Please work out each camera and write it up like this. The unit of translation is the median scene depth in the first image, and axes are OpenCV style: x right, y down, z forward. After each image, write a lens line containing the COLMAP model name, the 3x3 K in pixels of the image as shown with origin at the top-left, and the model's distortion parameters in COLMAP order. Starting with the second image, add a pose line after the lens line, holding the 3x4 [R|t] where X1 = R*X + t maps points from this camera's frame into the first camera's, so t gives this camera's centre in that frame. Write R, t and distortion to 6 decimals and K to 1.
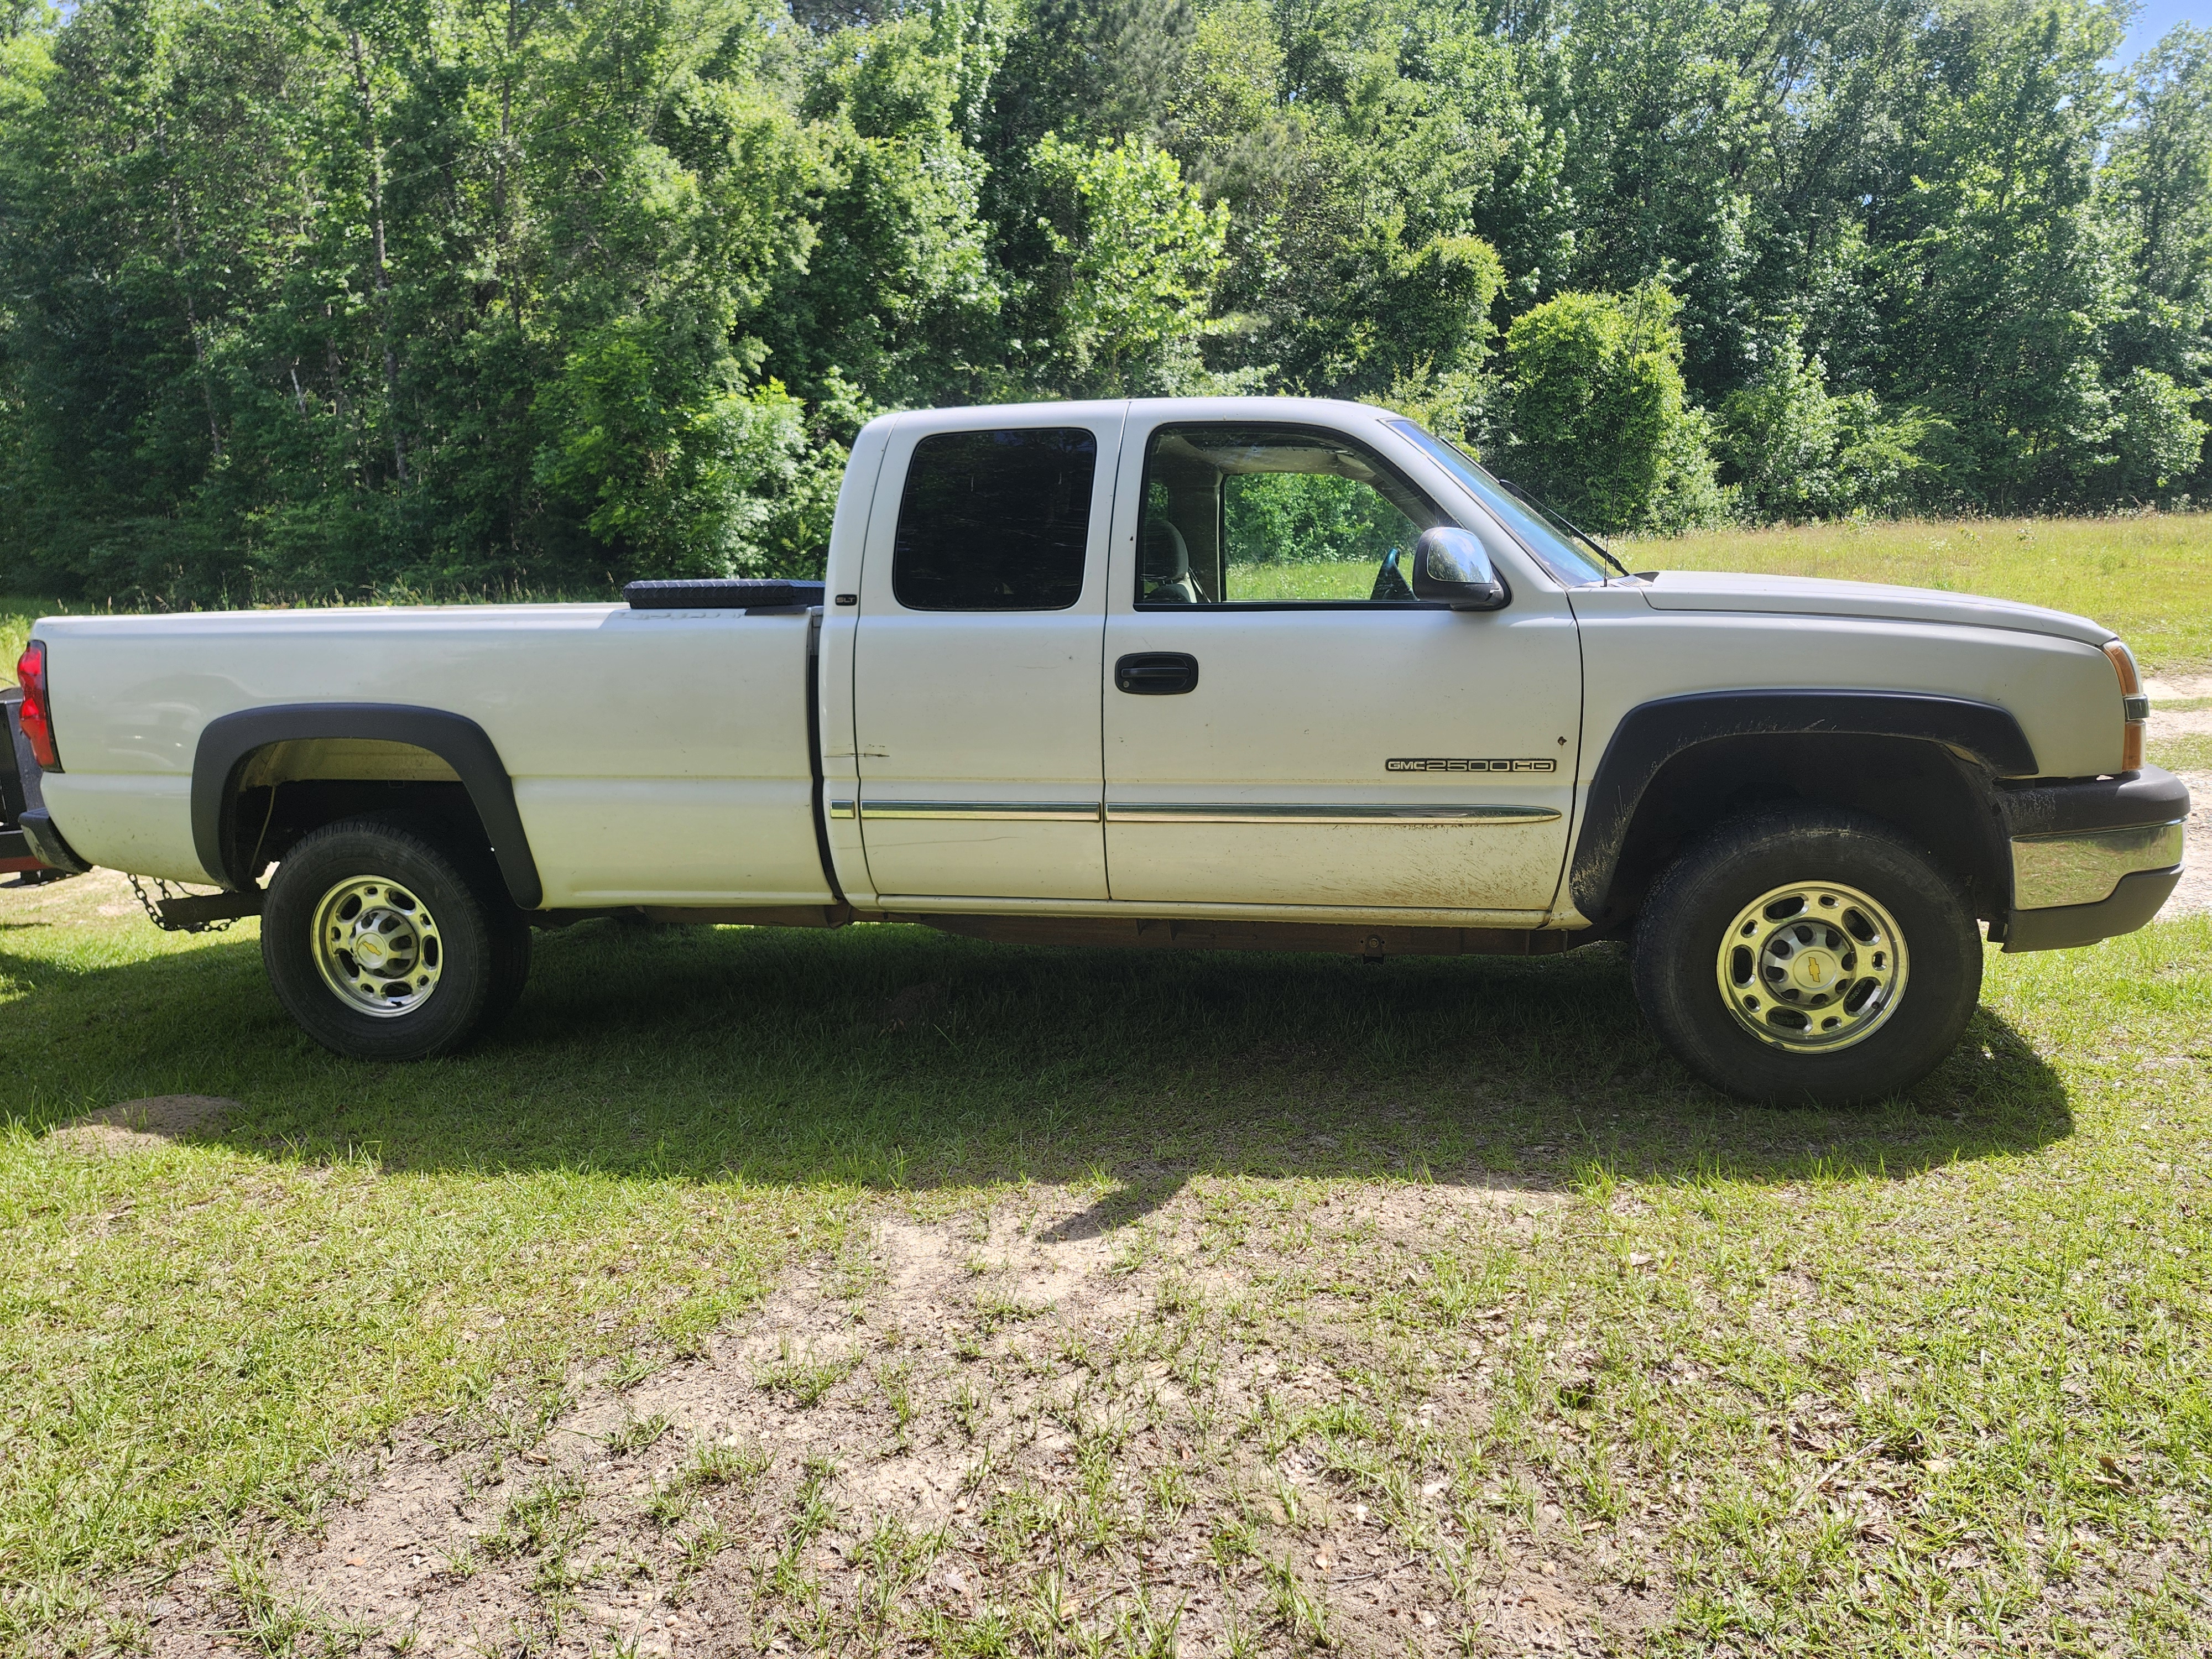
lens RADIAL K [[1595.2, 0, 1106.0], [0, 1595.2, 829.5], [0, 0, 1]] dist [0.059596, -0.062572]
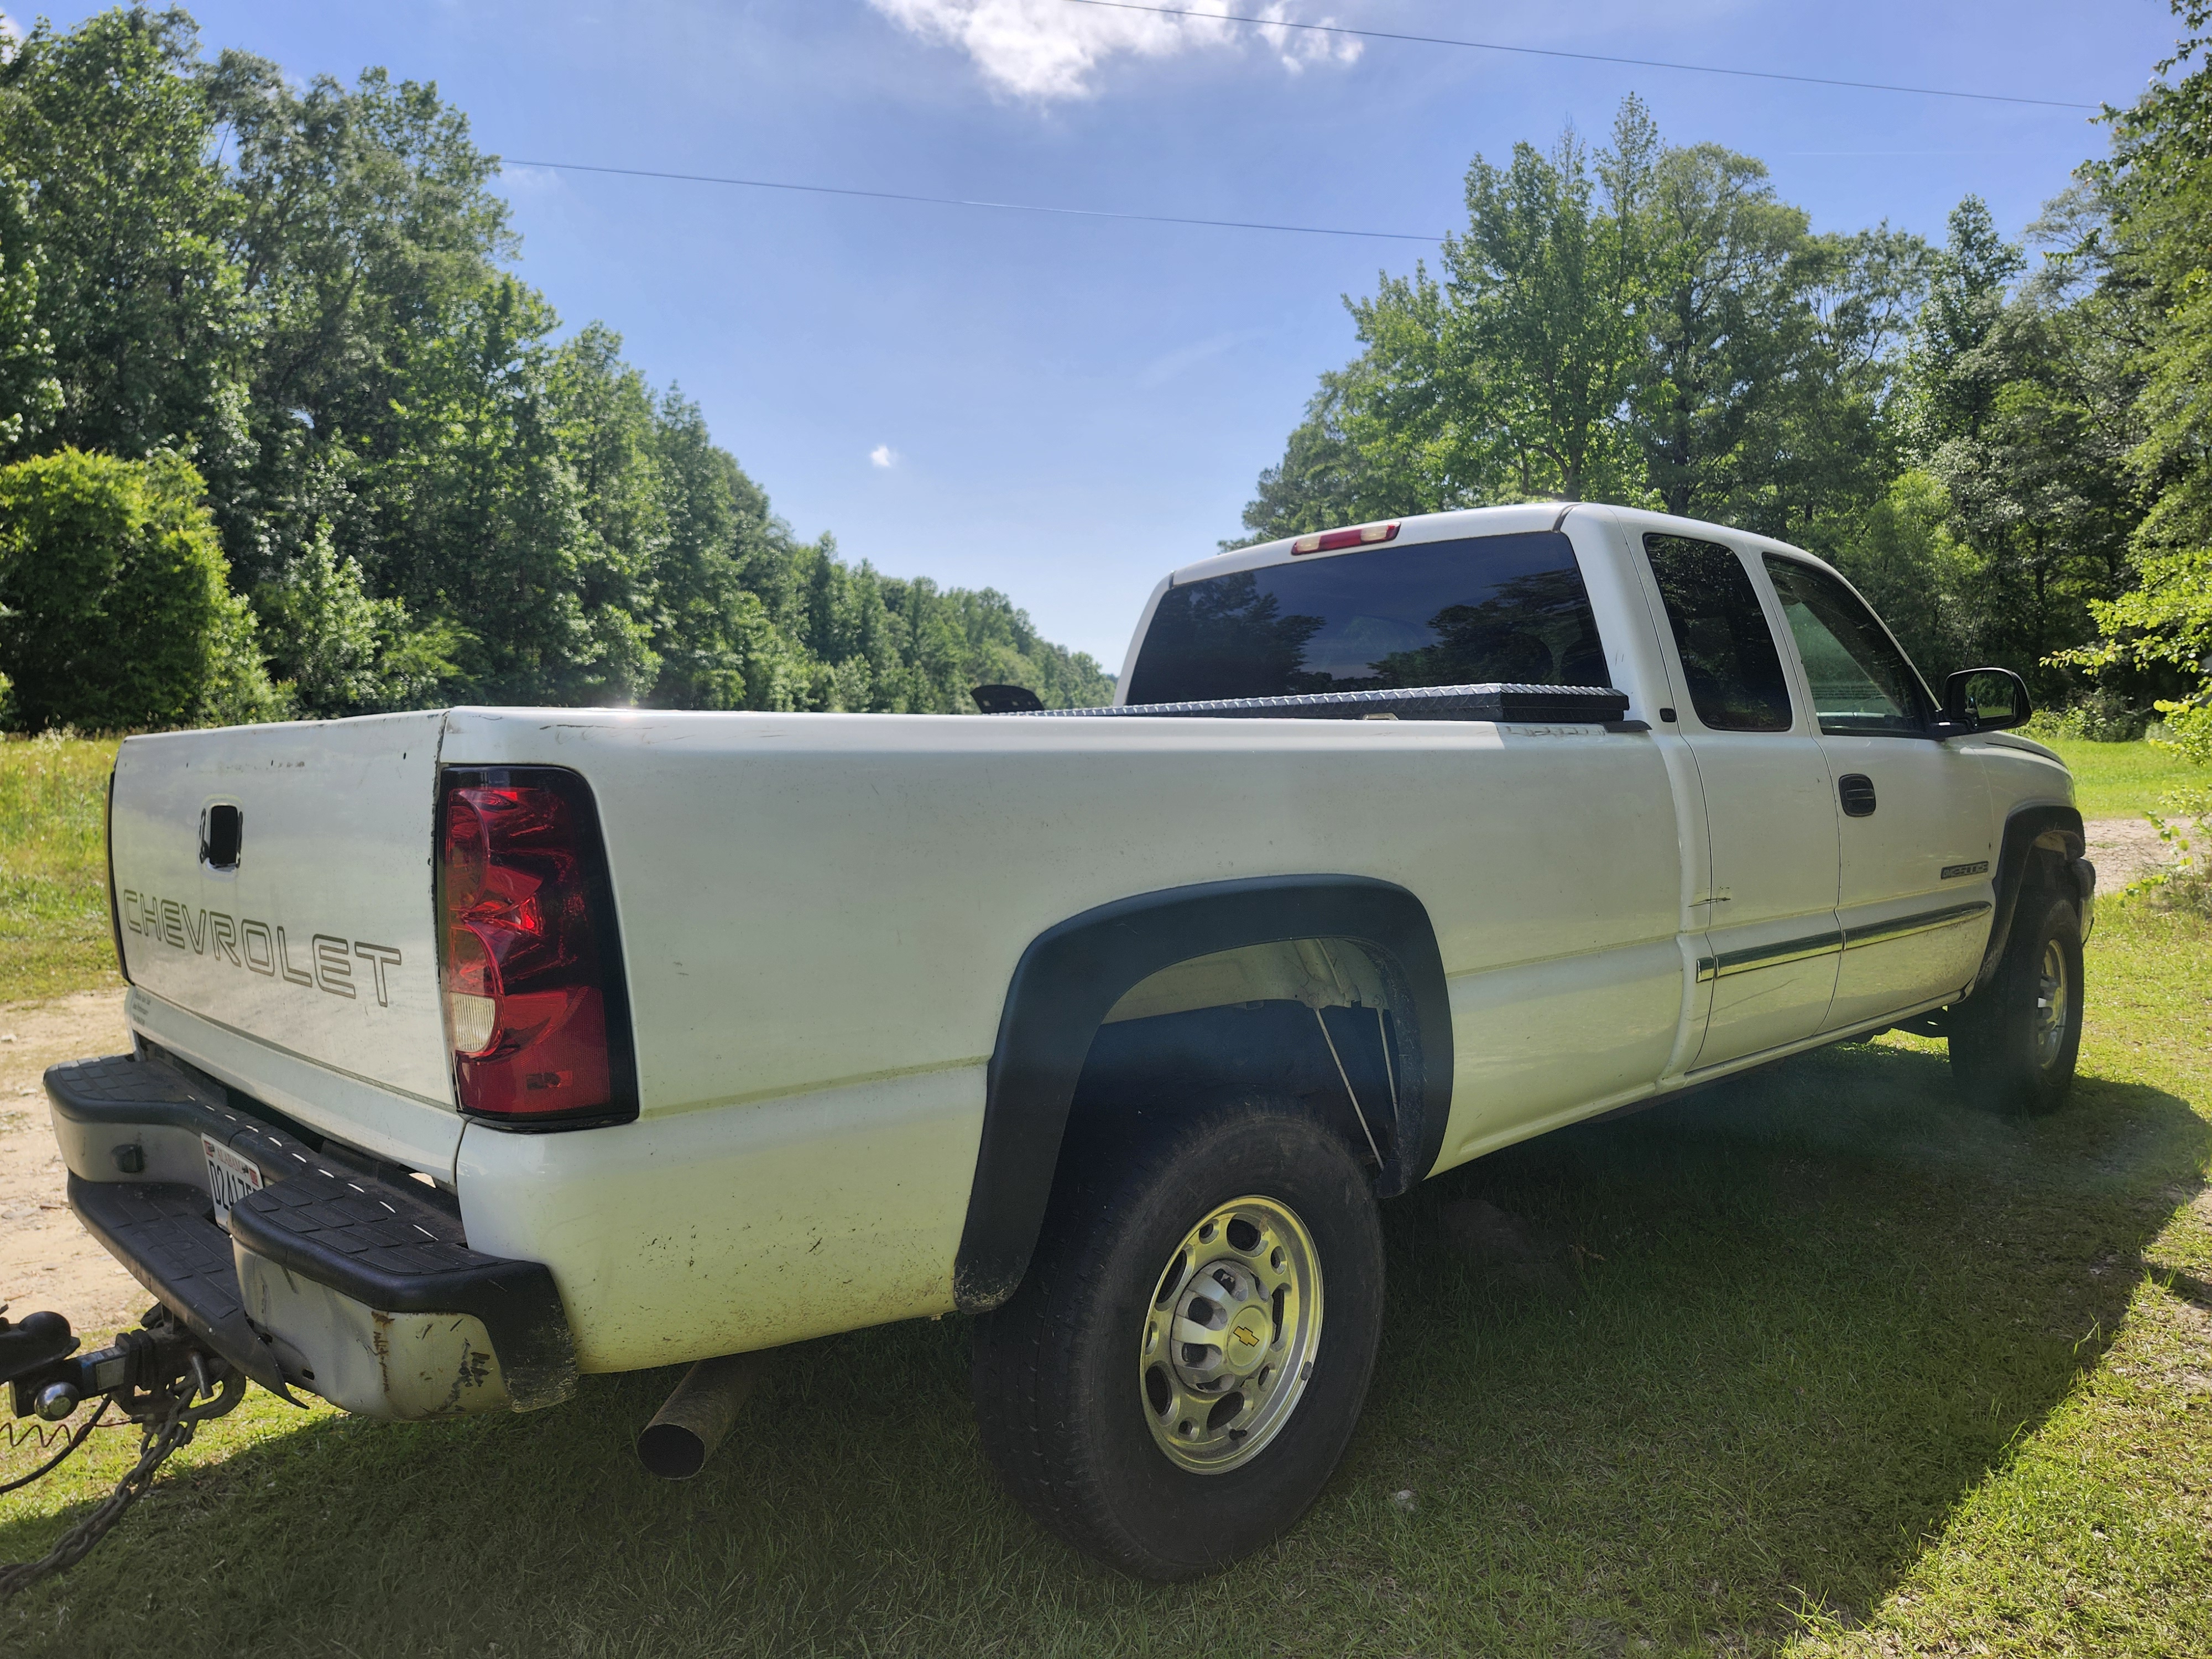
lens RADIAL K [[1595.2, 0, 1106.0], [0, 1595.2, 829.5], [0, 0, 1]] dist [0.059596, -0.062572]
pose [[0.552971, -0.019440, 0.832974, -0.127546], [0.127825, 0.989872, -0.061755, -0.008794], [-0.823337, 0.140624, 0.549855, 0.098232]]
